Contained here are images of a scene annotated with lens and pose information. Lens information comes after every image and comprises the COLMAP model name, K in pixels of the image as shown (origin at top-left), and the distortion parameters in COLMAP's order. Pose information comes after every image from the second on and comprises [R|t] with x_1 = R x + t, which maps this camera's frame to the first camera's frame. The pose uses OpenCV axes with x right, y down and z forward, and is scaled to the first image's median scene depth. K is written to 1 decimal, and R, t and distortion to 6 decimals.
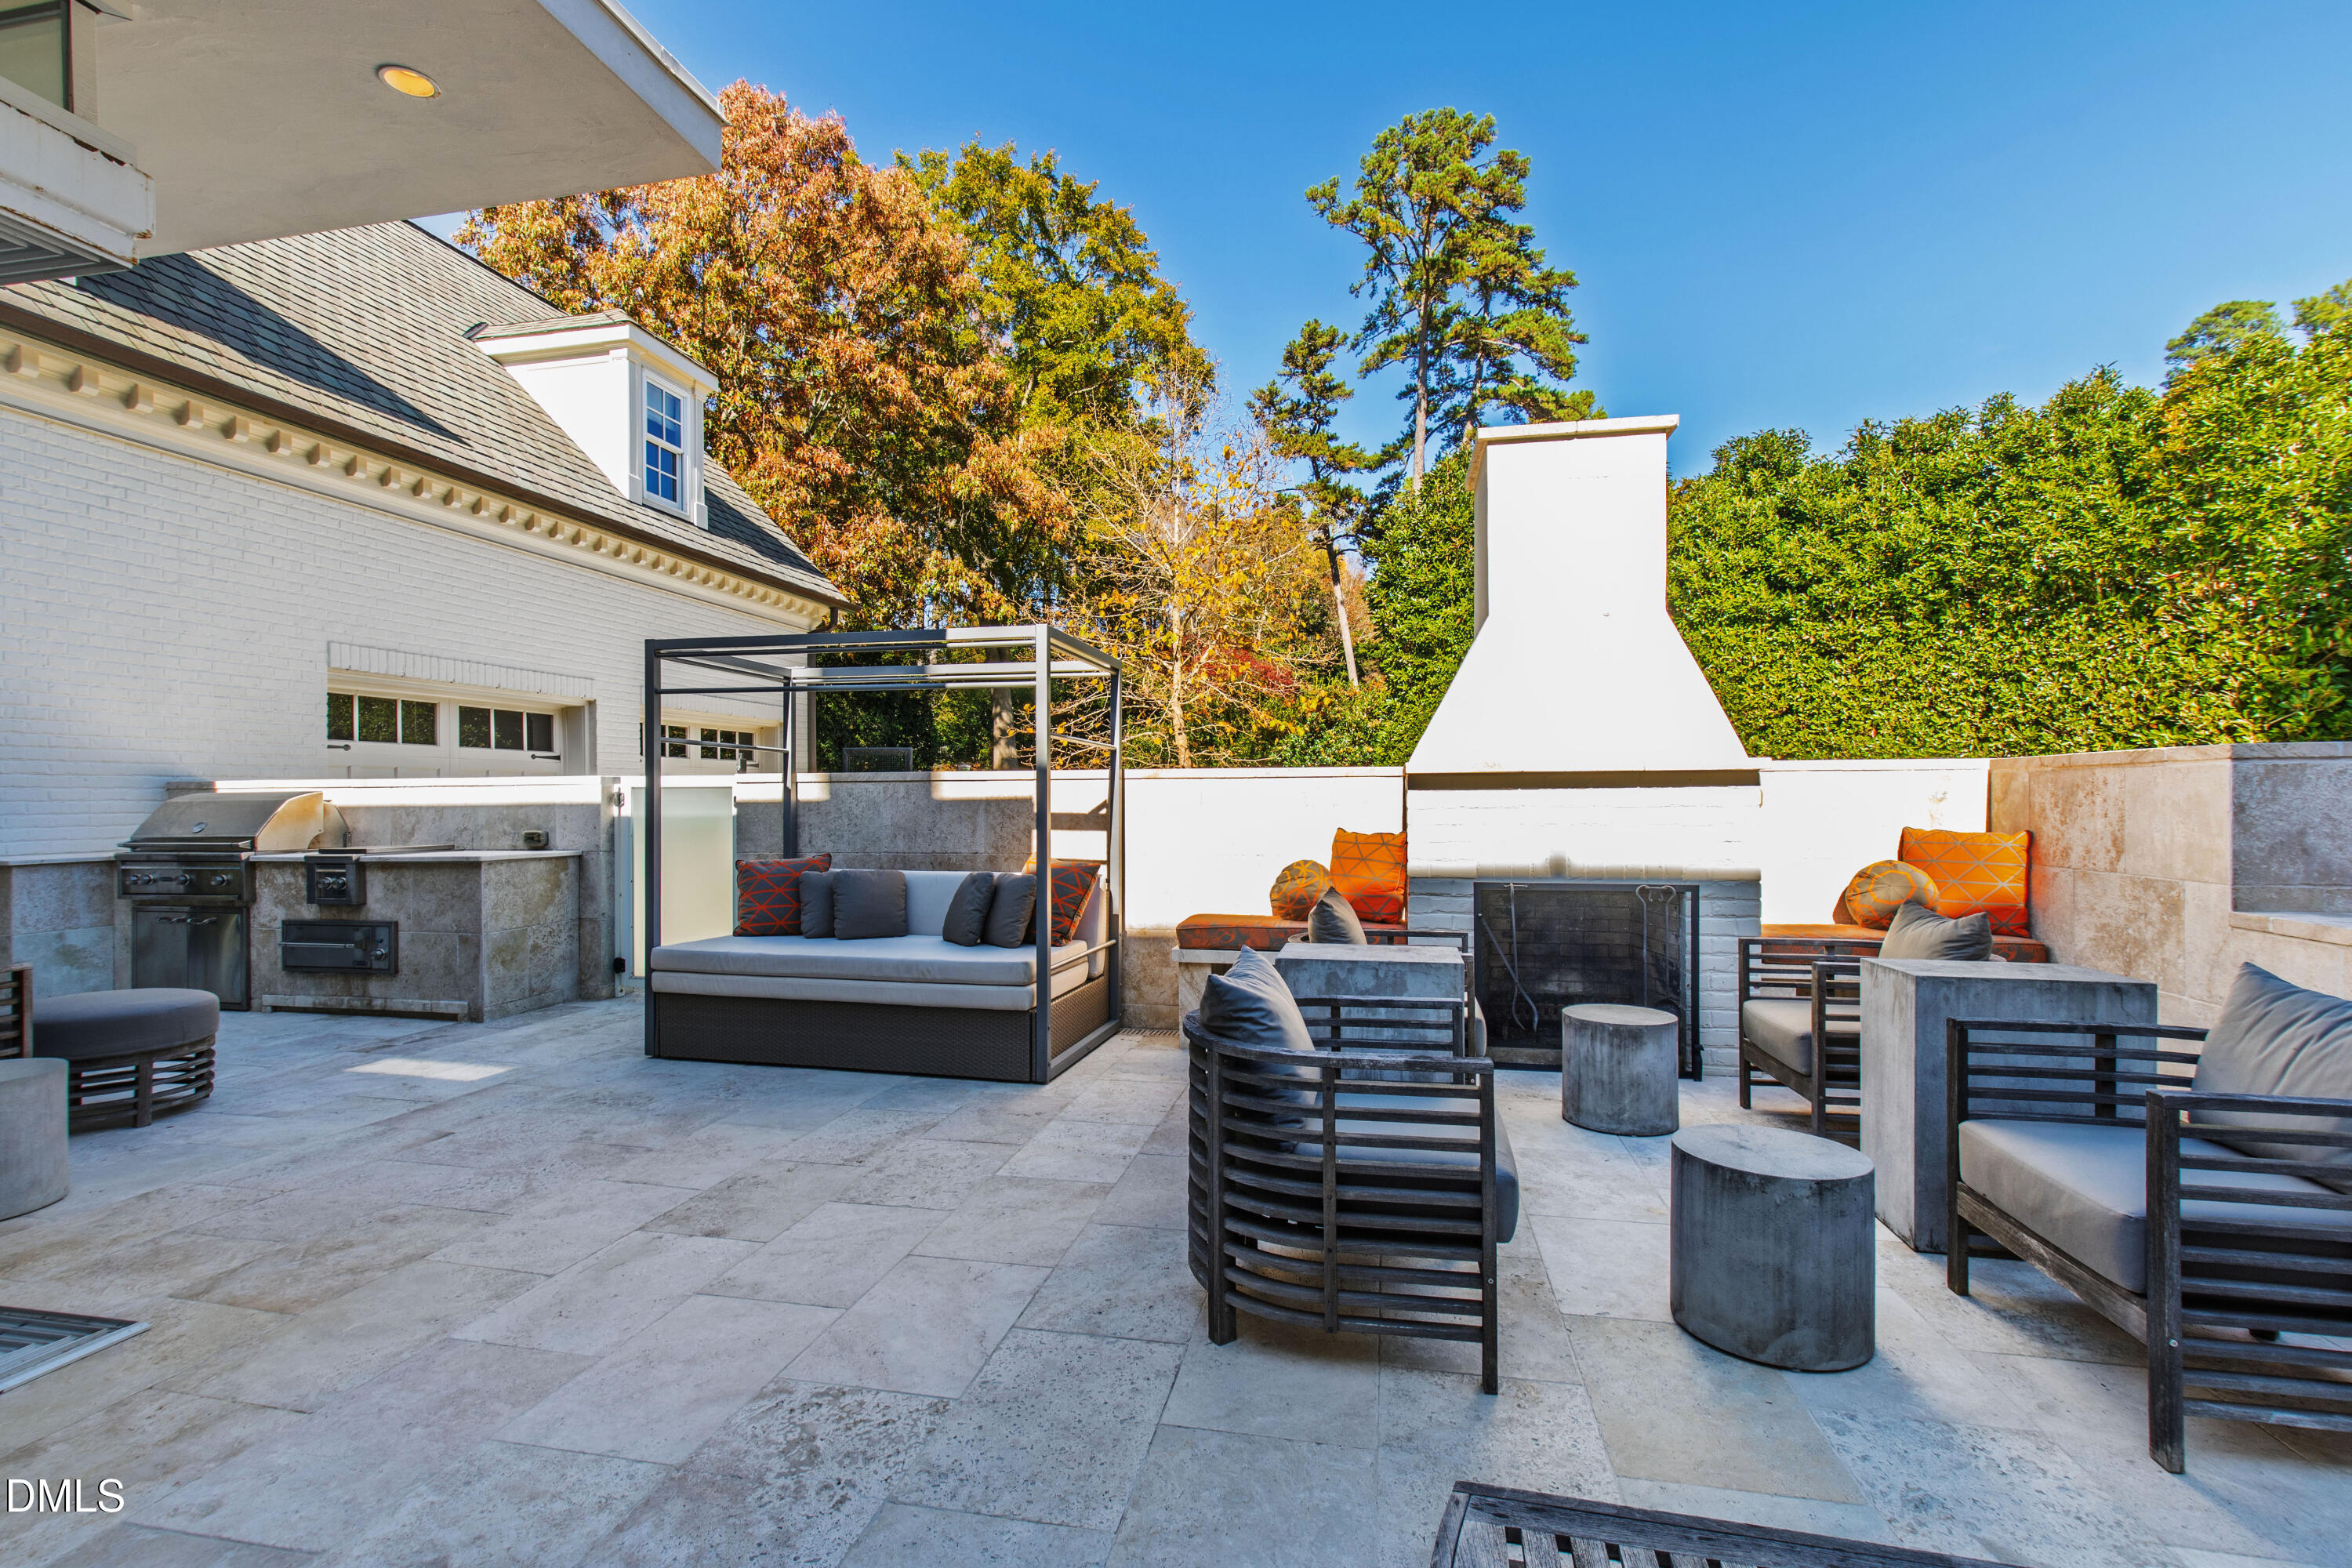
lens RADIAL K [[1086.8, 0, 1172.0], [0, 1086.8, 791.5], [0, 0, 1]] dist [0.000535, -0.000986]
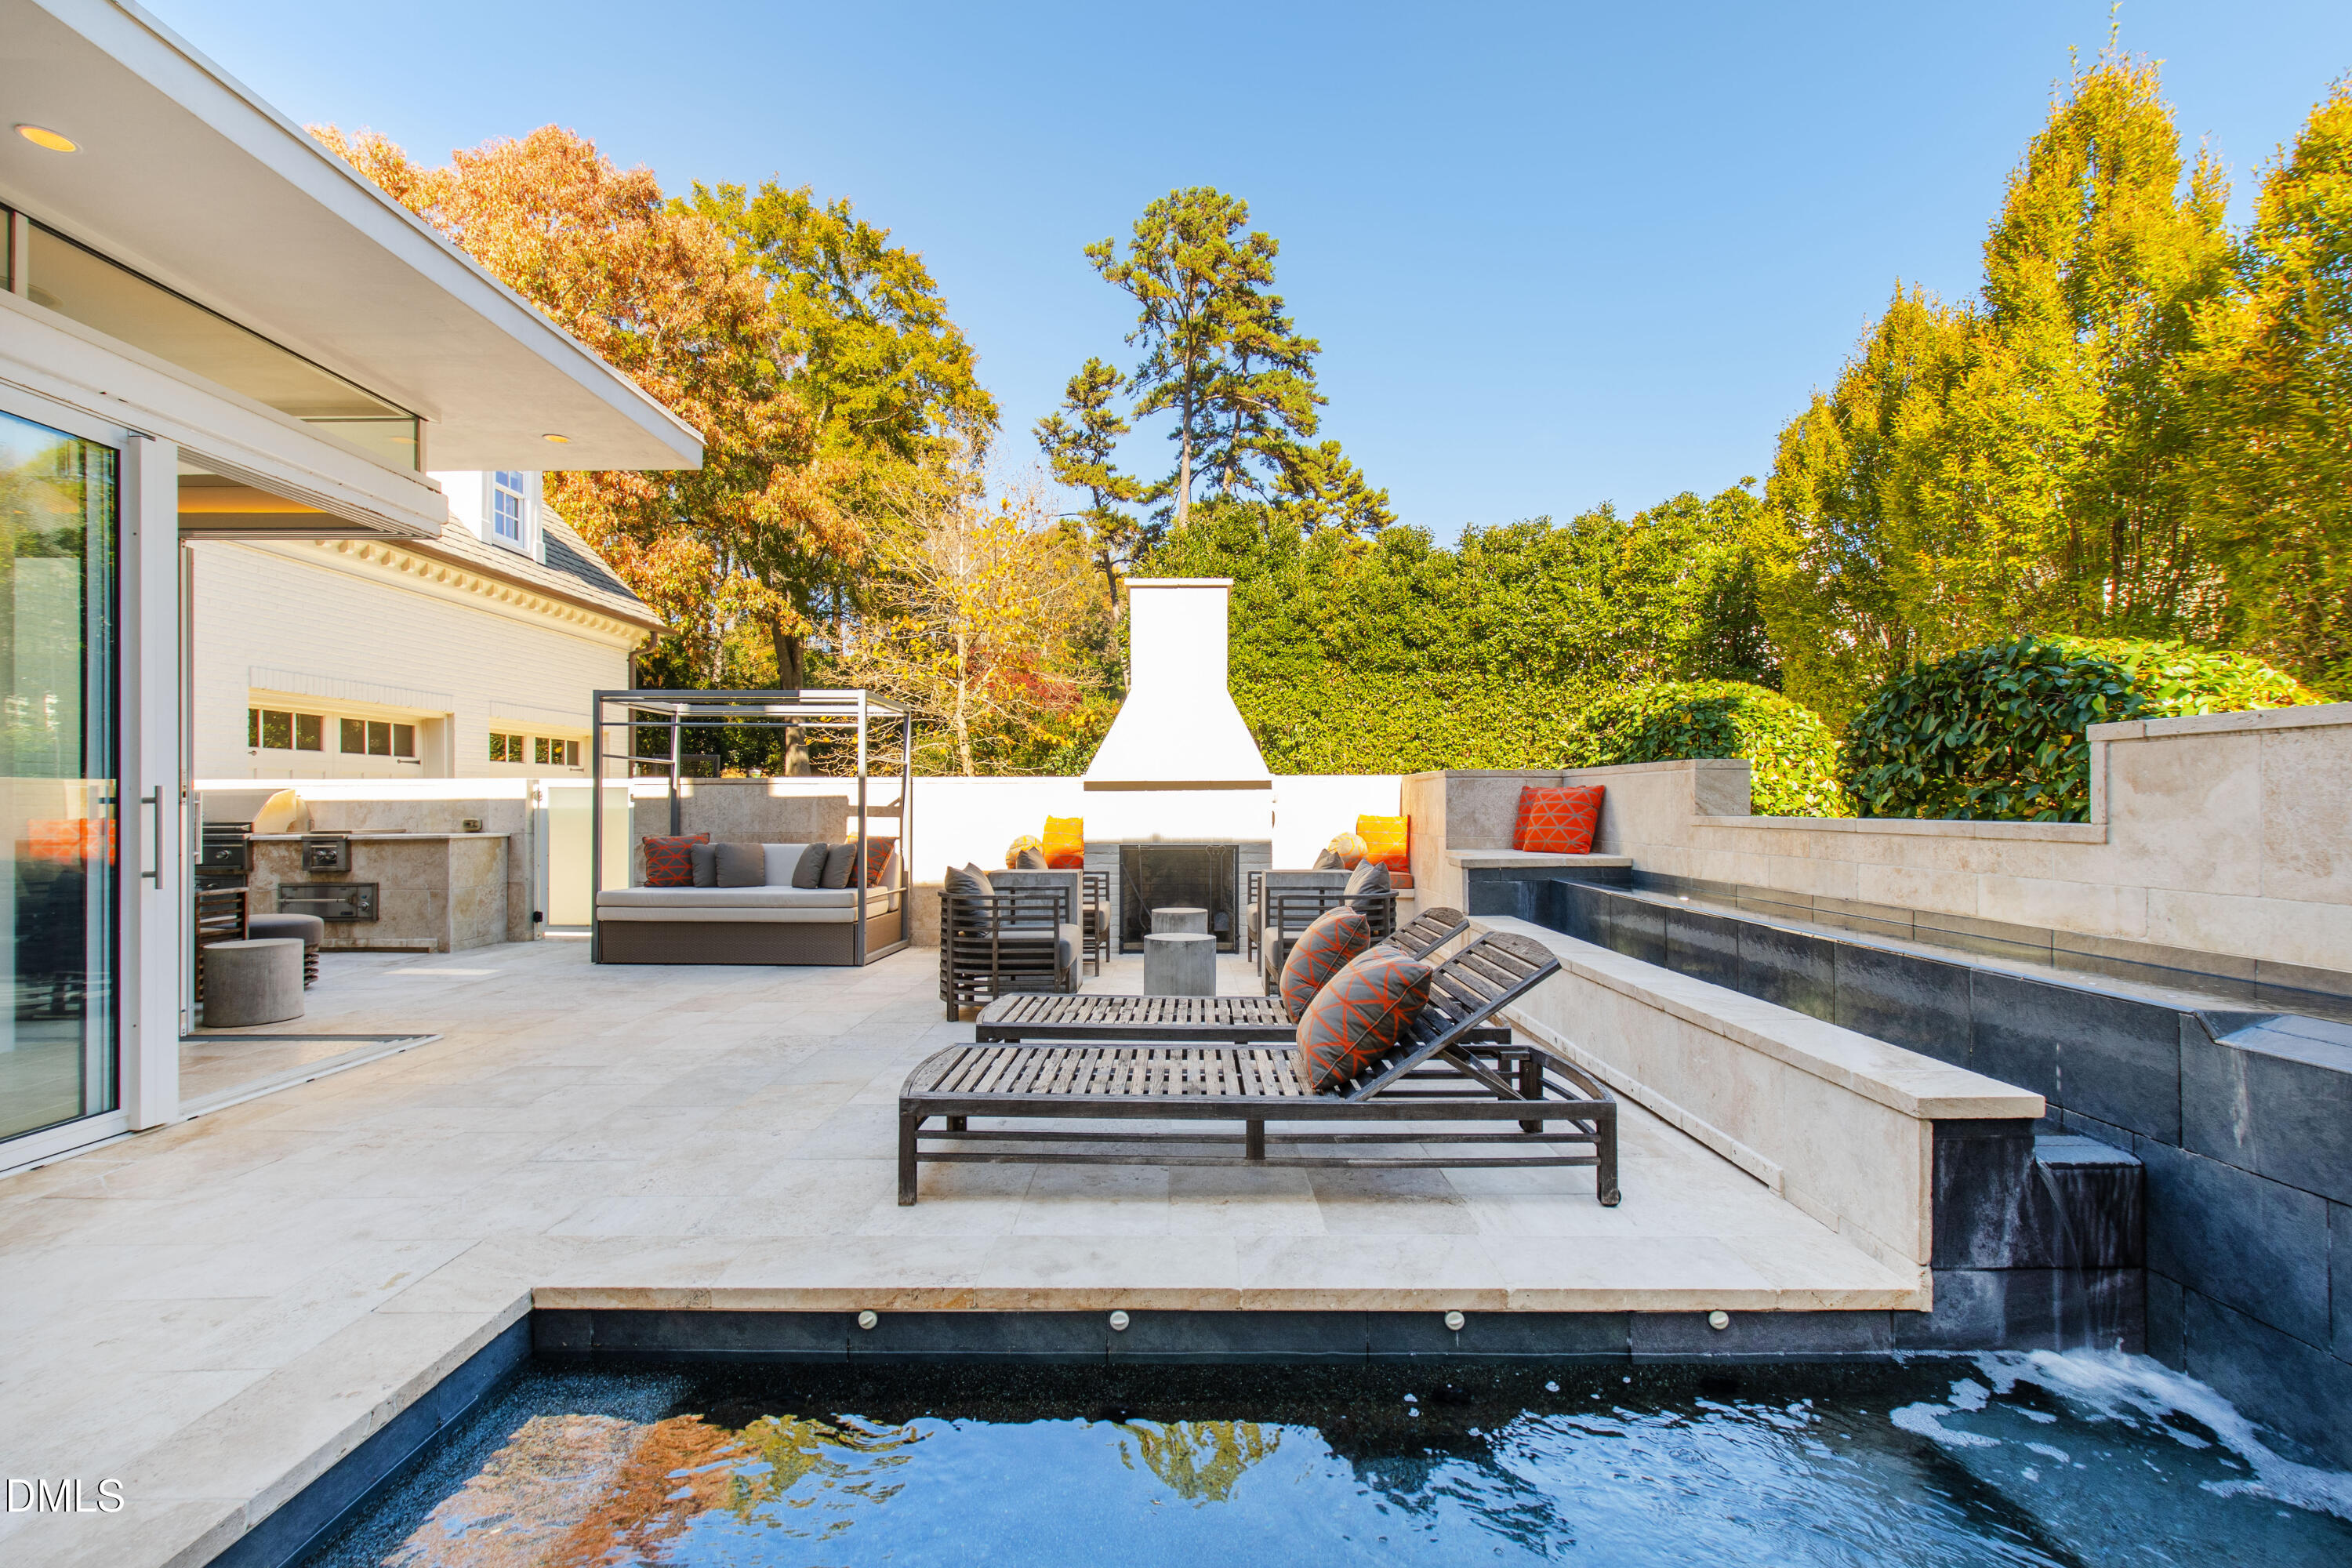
lens RADIAL K [[1086.8, 0, 1095.8], [0, 1086.8, 805.8], [0, 0, 1]] dist [0.000535, -0.000986]
pose [[0.992503, 0.005188, 0.122113, 0.010566], [-0.005928, 0.999966, 0.005693, 0.003998], [-0.122080, -0.006374, 0.992500, -0.226353]]
